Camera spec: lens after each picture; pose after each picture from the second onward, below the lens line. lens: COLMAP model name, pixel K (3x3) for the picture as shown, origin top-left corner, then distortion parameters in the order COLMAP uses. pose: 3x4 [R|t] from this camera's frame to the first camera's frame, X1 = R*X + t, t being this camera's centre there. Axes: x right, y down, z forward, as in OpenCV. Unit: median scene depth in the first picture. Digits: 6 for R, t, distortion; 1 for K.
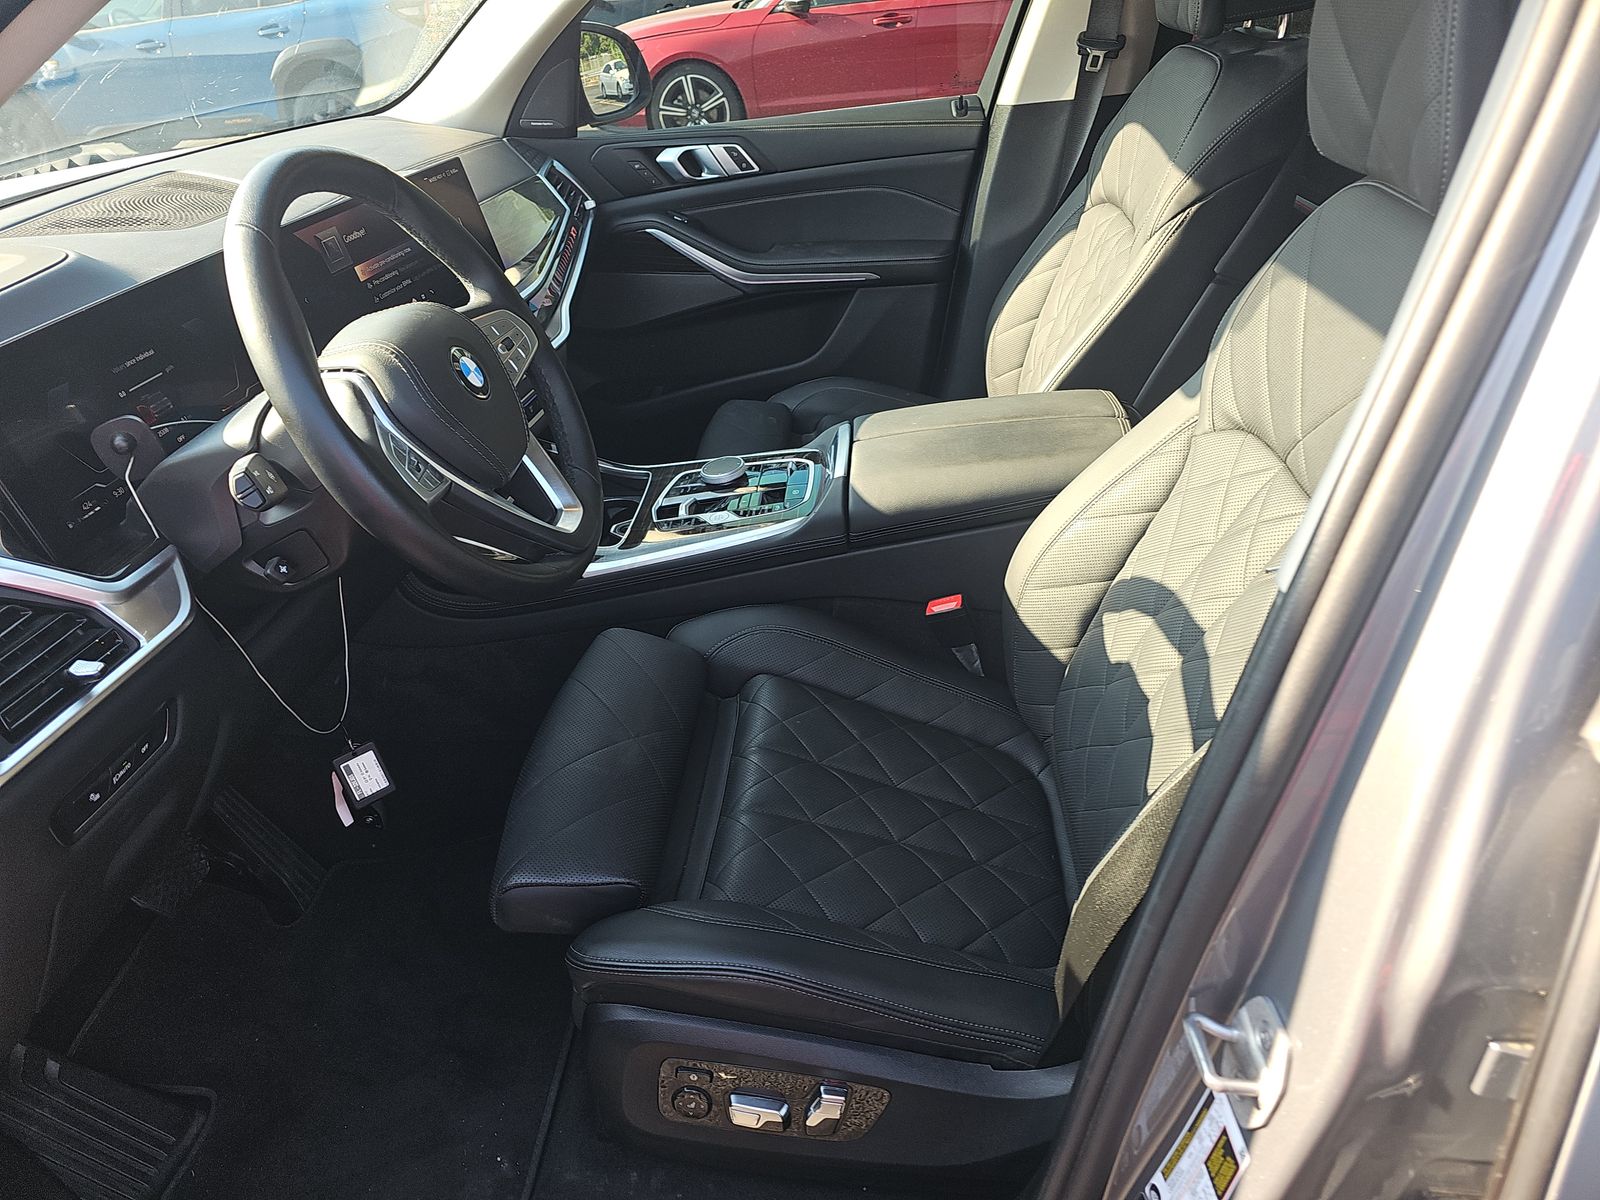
lens RADIAL K [[1074.7, 0, 800.0], [0, 1074.7, 600.0], [0, 0, 1]] dist [0.040252, -0.060646]
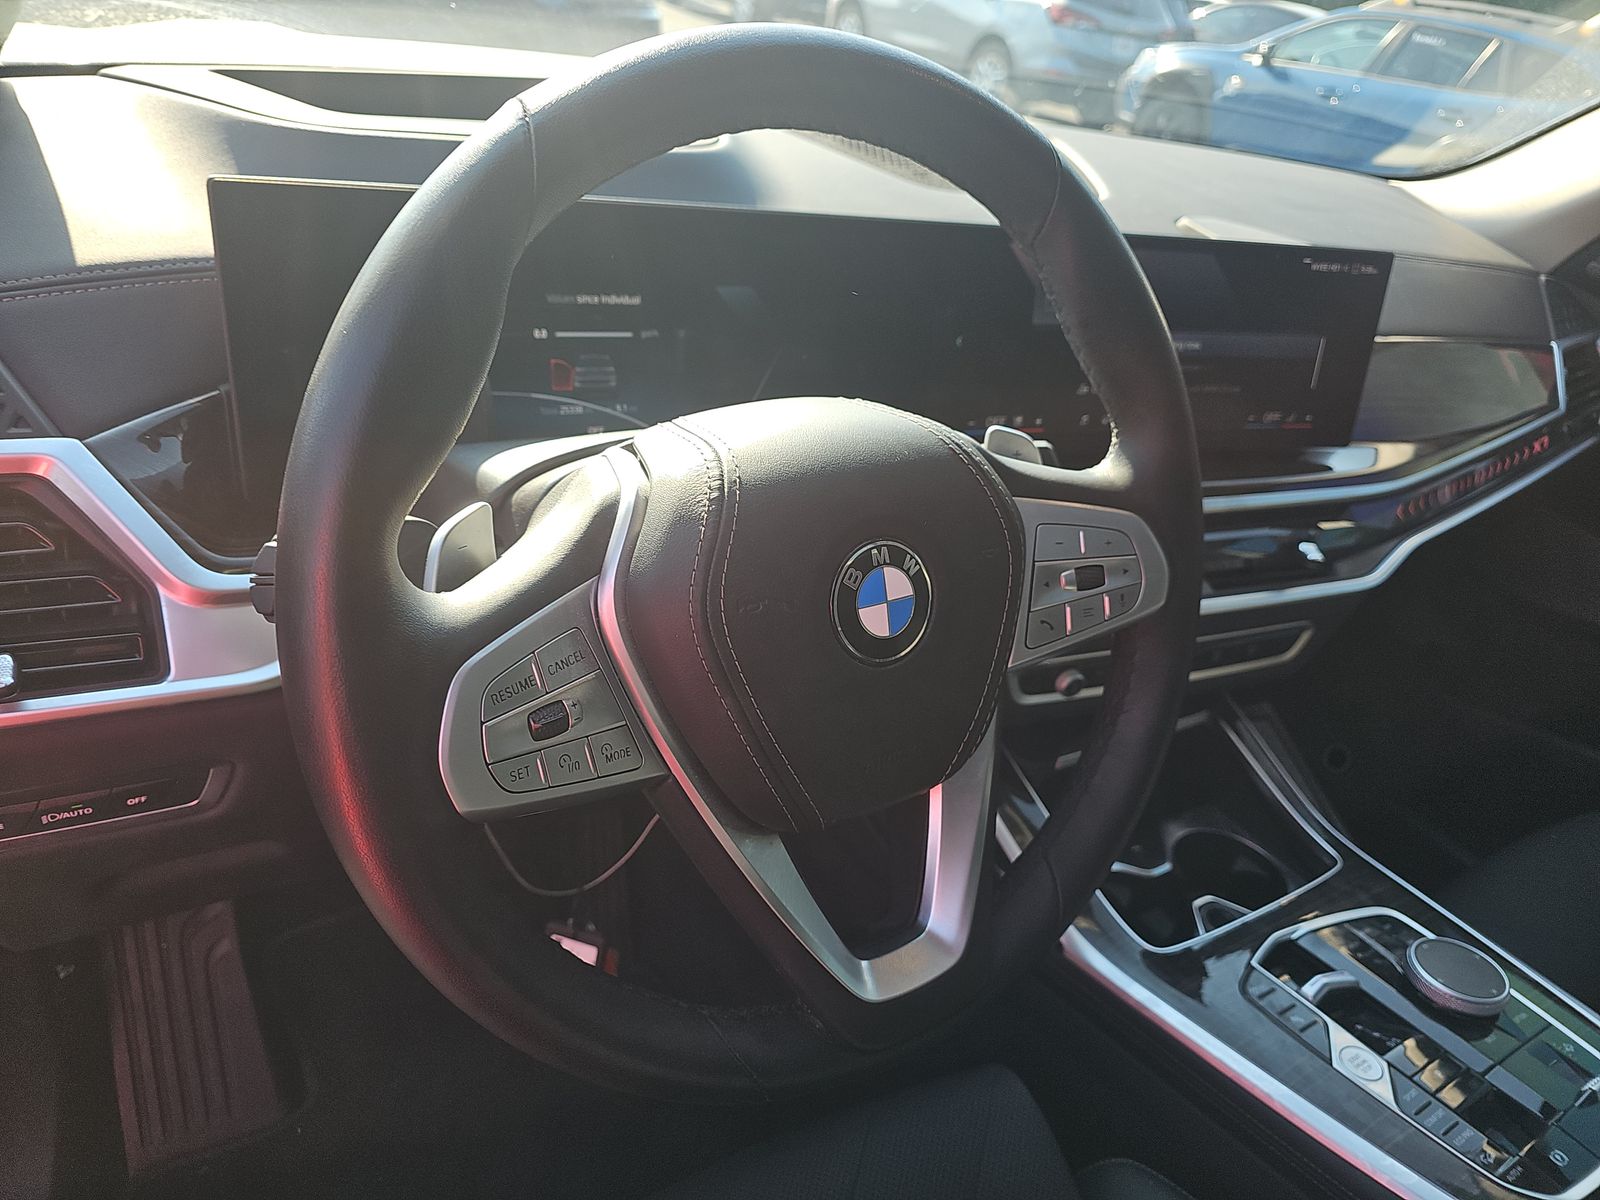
lens RADIAL K [[1074.7, 0, 800.0], [0, 1074.7, 600.0], [0, 0, 1]] dist [0.040252, -0.060646]
pose [[0.566100, 0.550000, -0.614028, -0.035559], [-0.584463, 0.793081, 0.171539, -0.188495], [0.581320, 0.261768, 0.770418, 0.447685]]
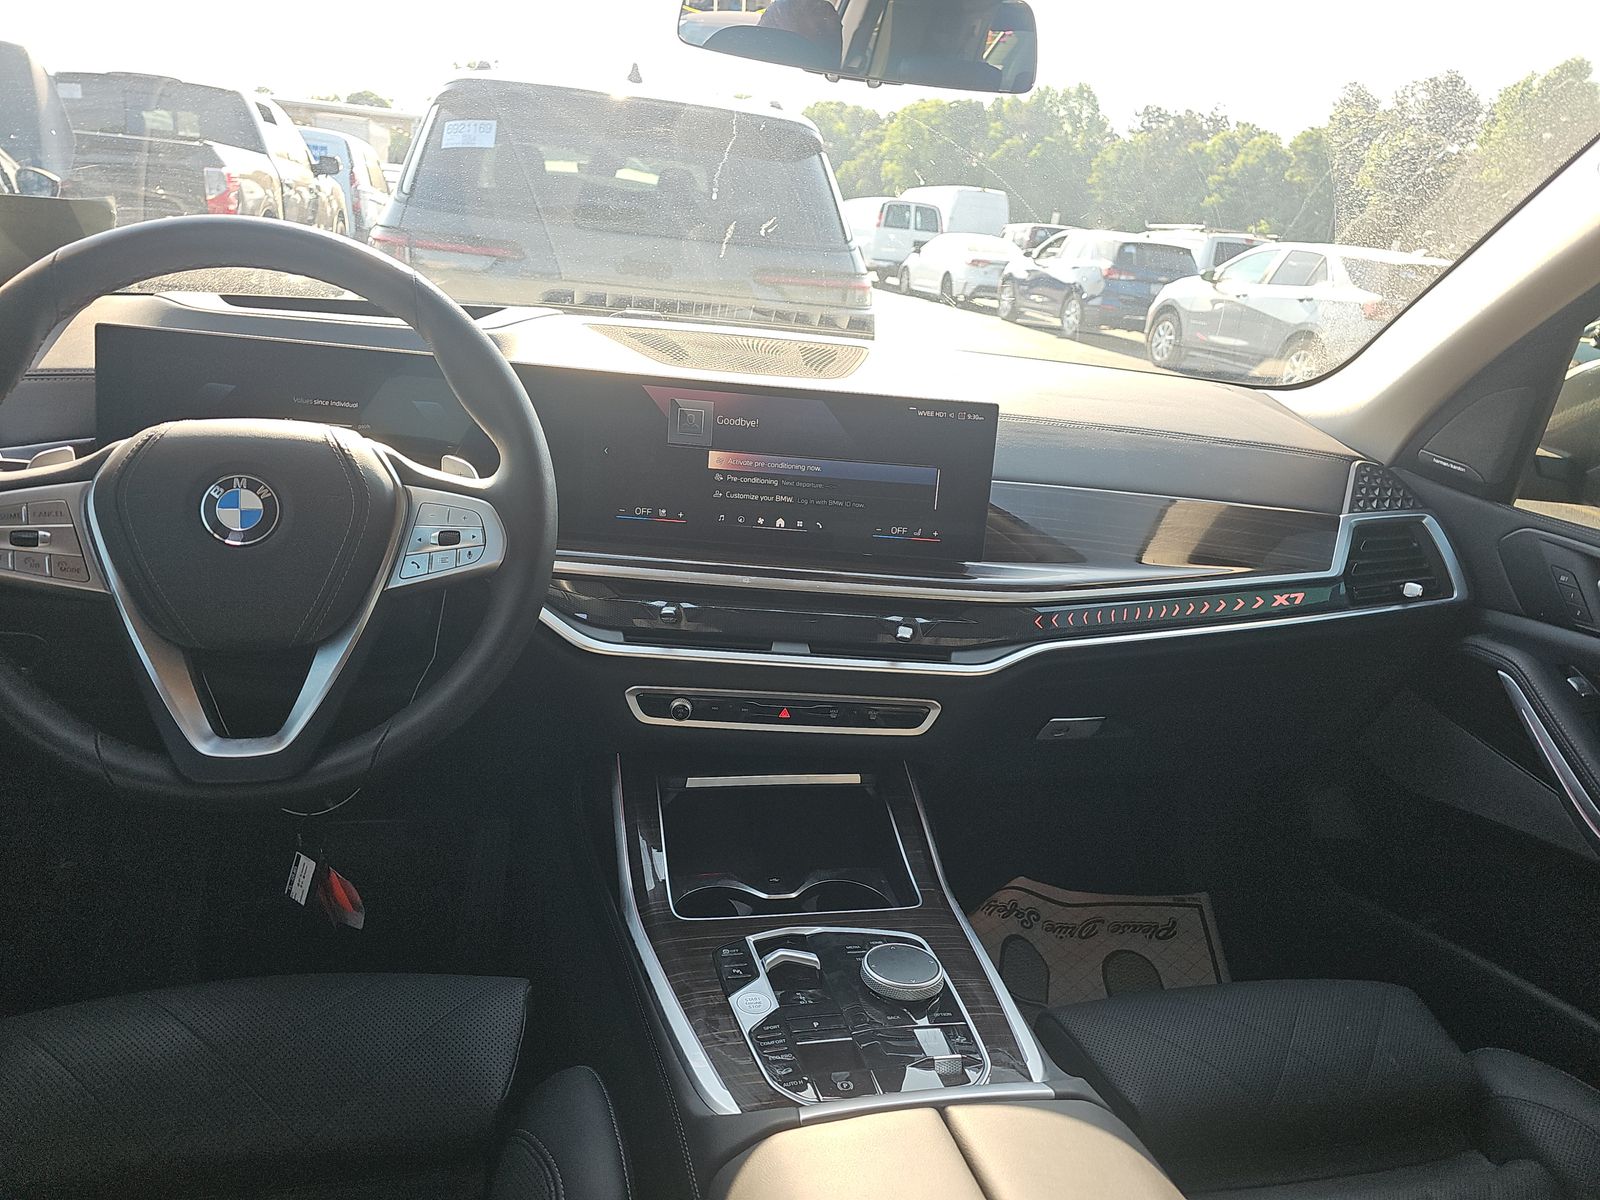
lens RADIAL K [[1074.7, 0, 800.0], [0, 1074.7, 600.0], [0, 0, 1]] dist [0.040252, -0.060646]
pose [[0.284764, 0.398097, -0.872025, 0.368905], [-0.604173, 0.780798, 0.159154, -0.374072], [0.744234, 0.481532, 0.462863, 0.685621]]
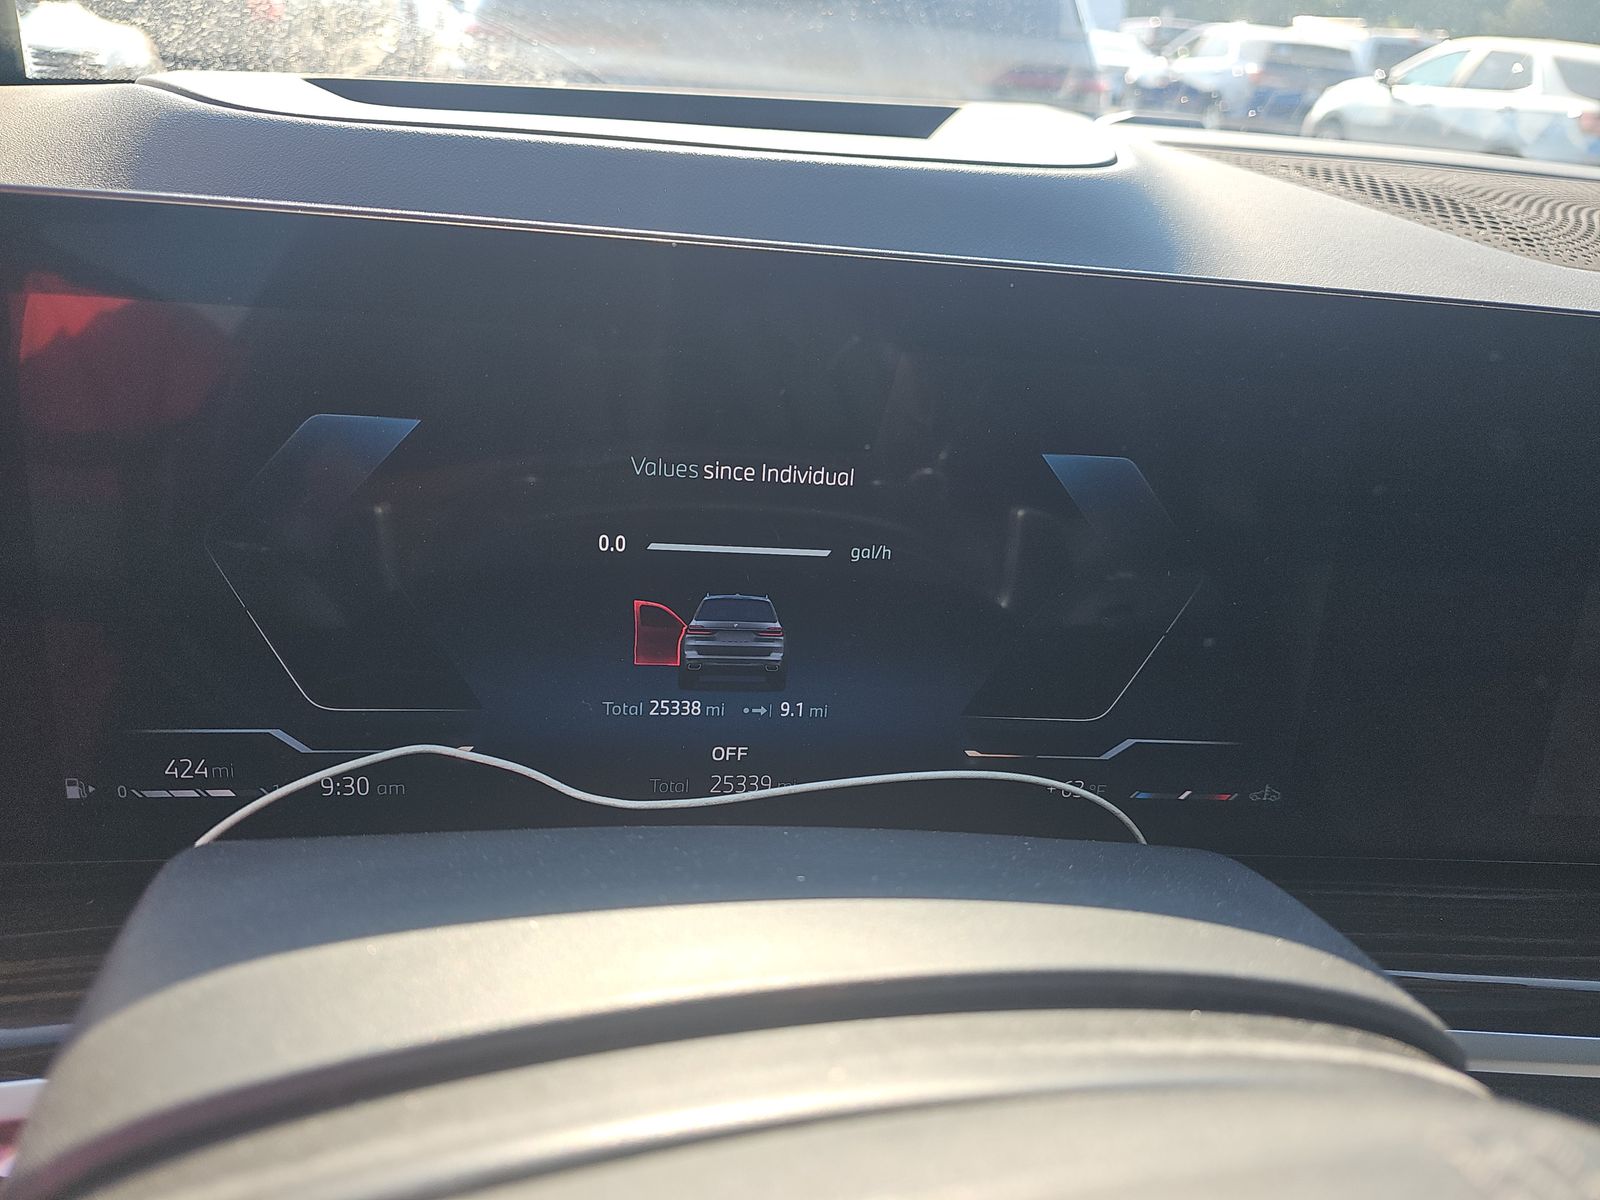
lens RADIAL K [[1074.7, 0, 800.0], [0, 1074.7, 600.0], [0, 0, 1]] dist [0.040252, -0.060646]
pose [[0.236109, 0.523942, -0.818375, -0.263704], [-0.593546, 0.744581, 0.305455, -0.210060], [0.769387, 0.413622, 0.486786, 0.641388]]
